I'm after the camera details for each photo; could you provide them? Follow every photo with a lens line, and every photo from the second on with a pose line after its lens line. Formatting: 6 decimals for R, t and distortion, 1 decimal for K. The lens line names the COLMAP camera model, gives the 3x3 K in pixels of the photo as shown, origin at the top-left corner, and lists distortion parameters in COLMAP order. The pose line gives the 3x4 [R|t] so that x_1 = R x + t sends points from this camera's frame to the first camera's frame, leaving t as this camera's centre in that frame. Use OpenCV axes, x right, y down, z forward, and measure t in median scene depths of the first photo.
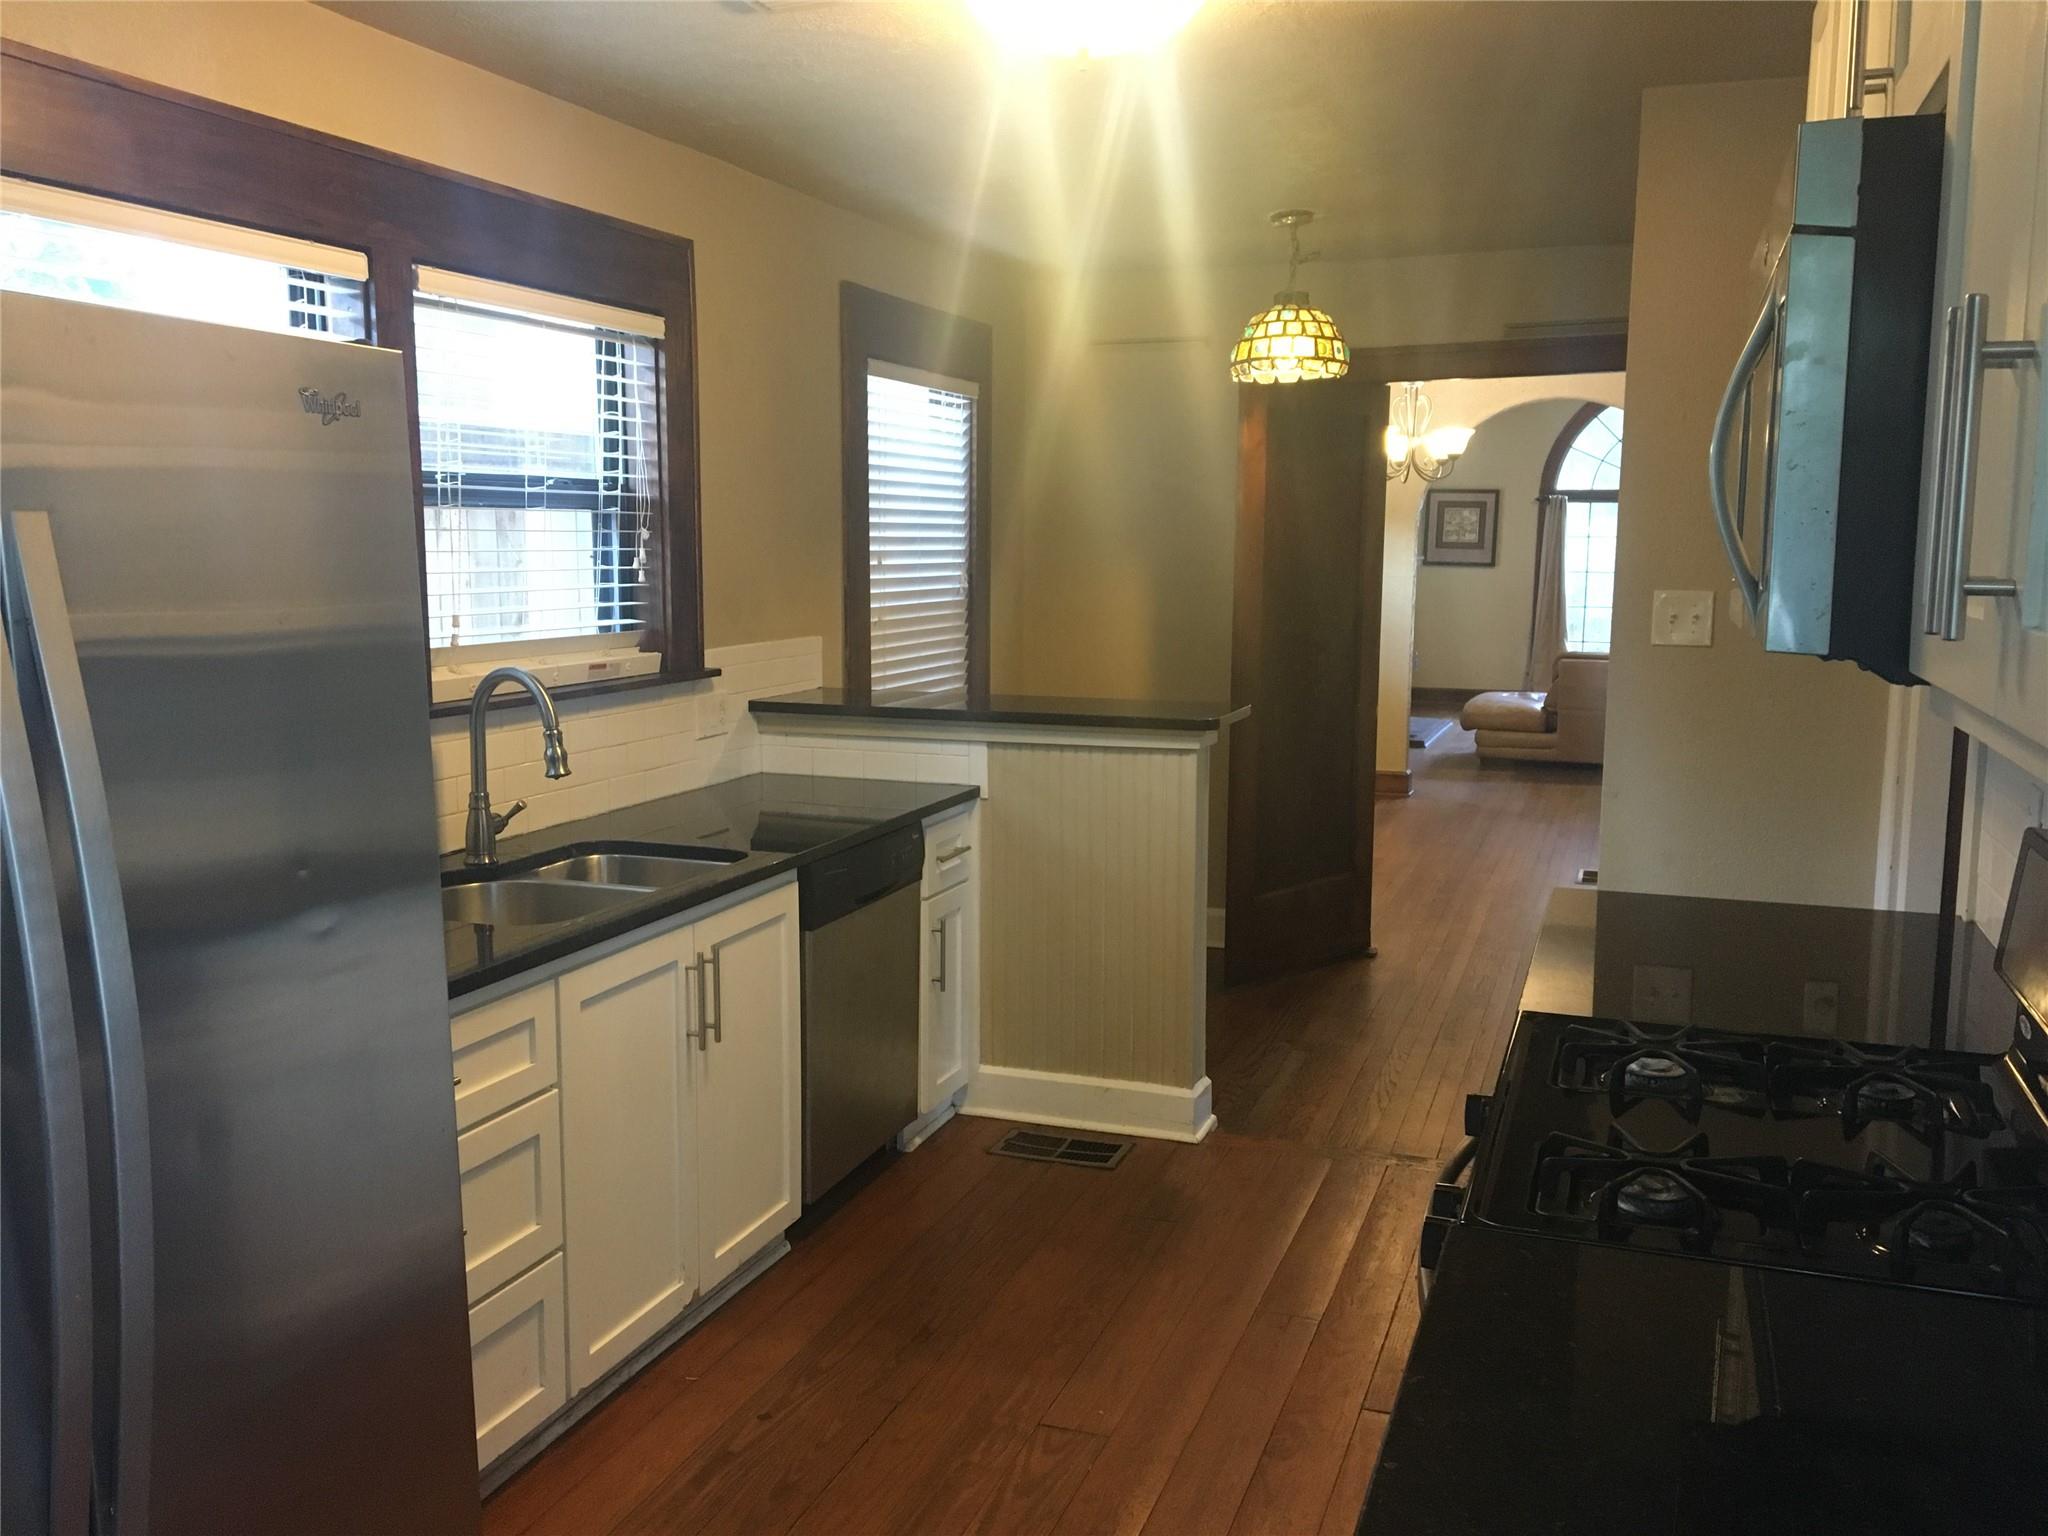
lens RADIAL K [[1738.9, 0, 1018.0], [0, 1738.9, 765.1], [0, 0, 1]] dist [0.170969, -0.421335]
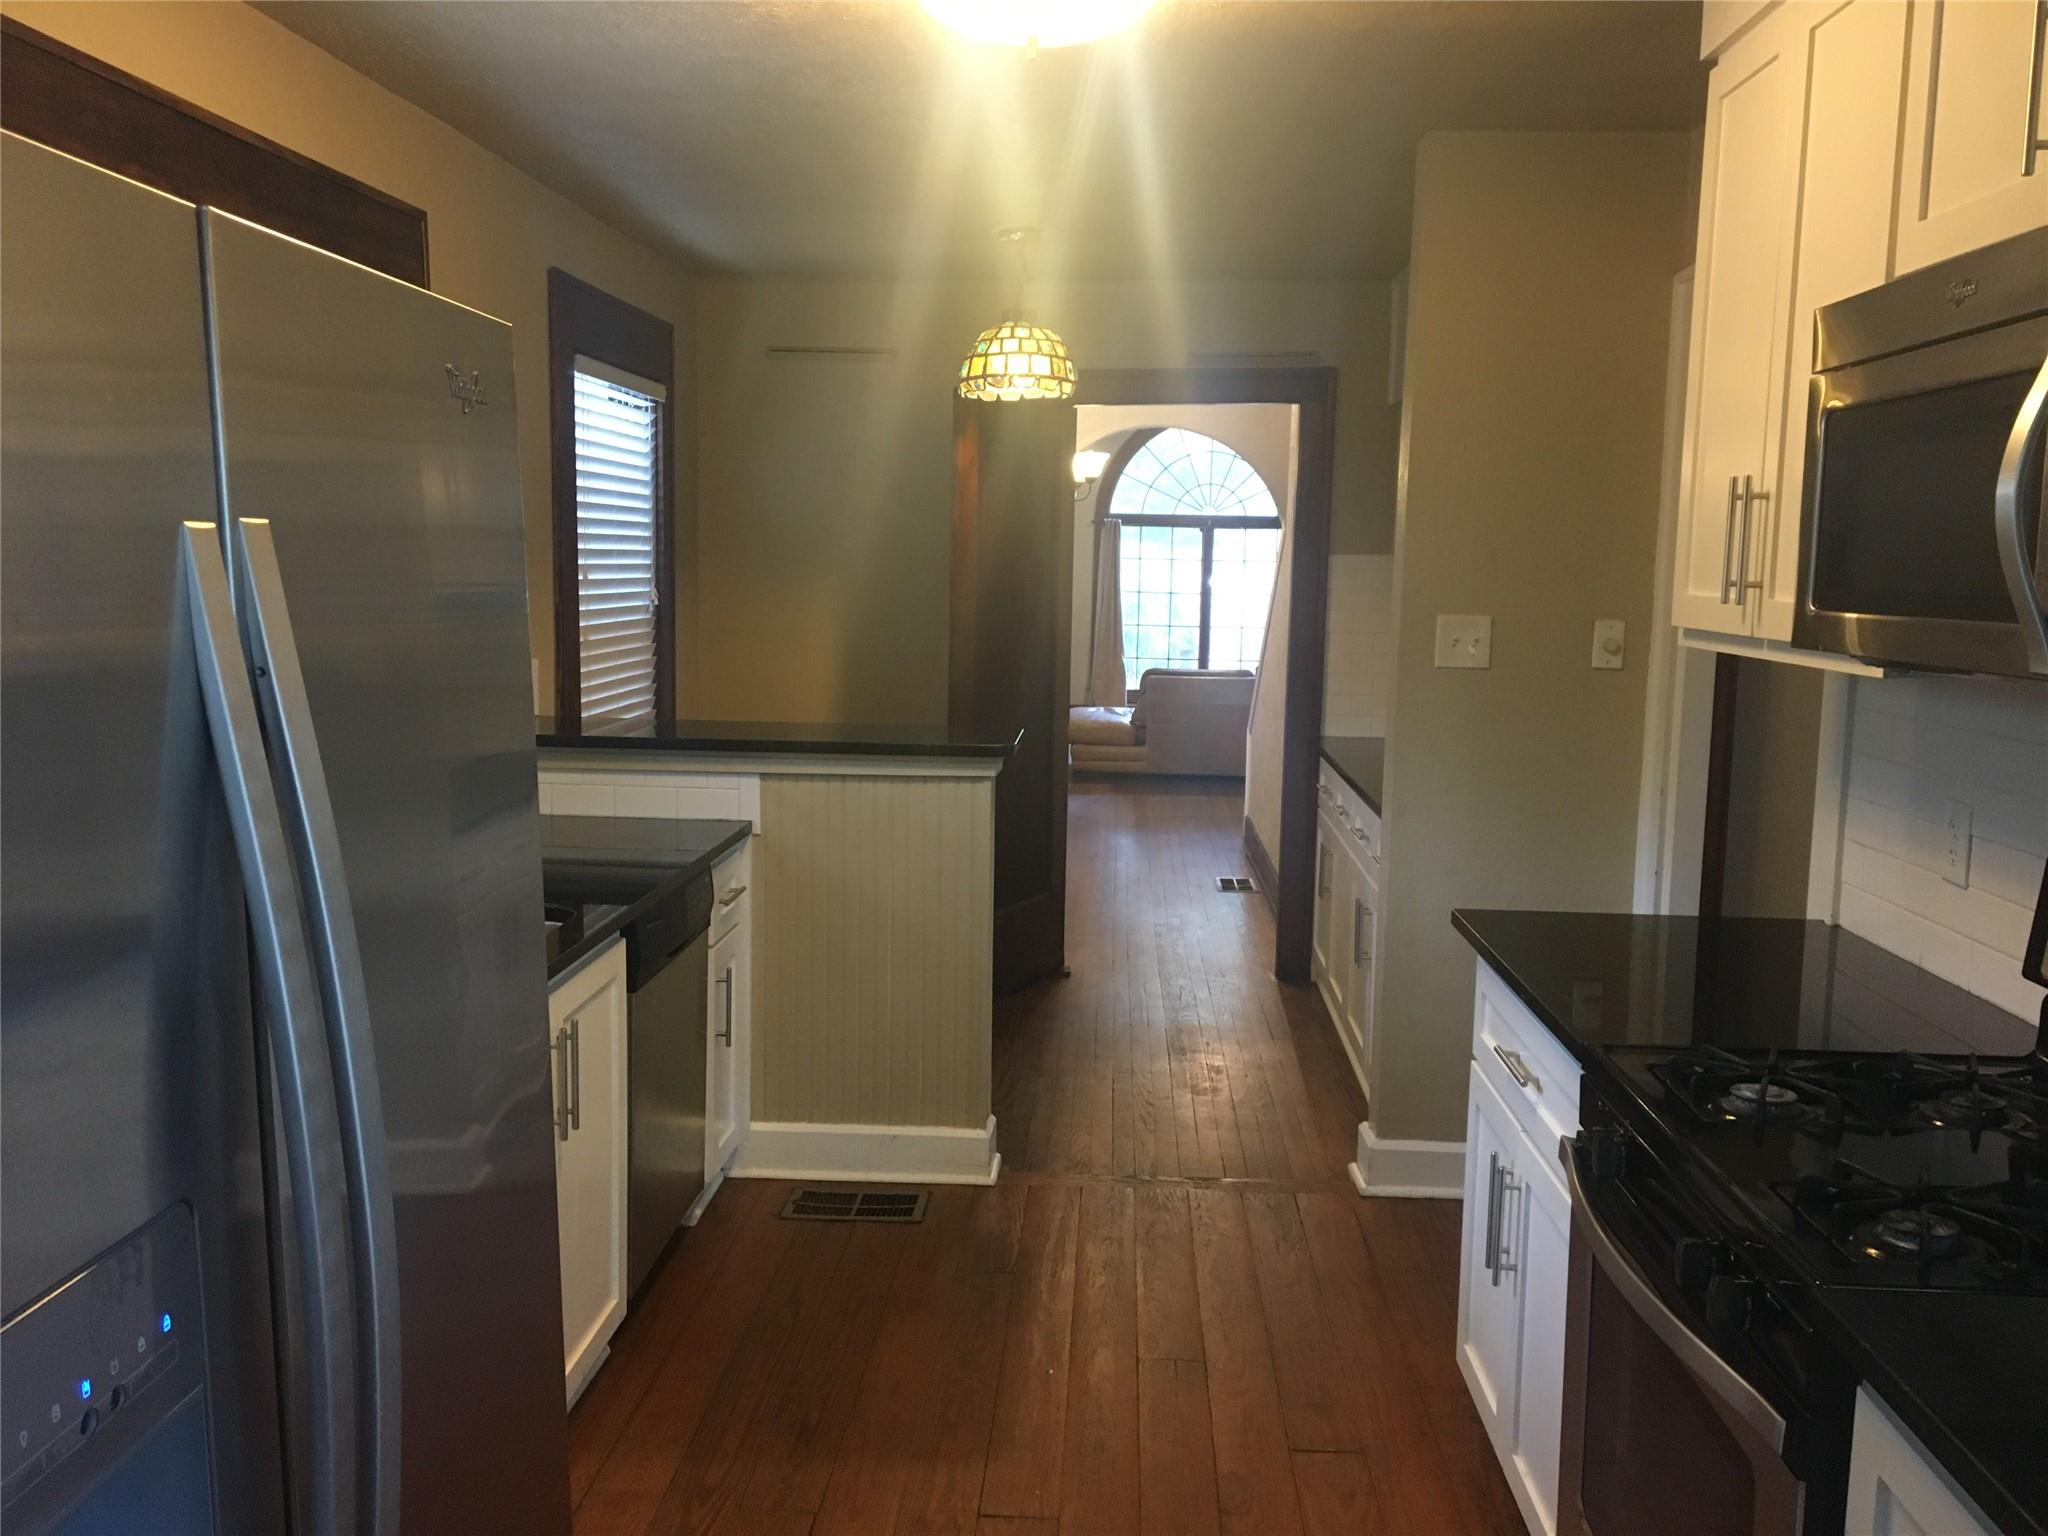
lens RADIAL K [[1738.9, 0, 1018.0], [0, 1738.9, 765.1], [0, 0, 1]] dist [0.170969, -0.421335]
pose [[0.958459, -0.021549, 0.284416, -0.134287], [0.023683, 0.999711, -0.004069, -0.009491], [-0.284246, 0.010636, 0.958692, 0.061377]]
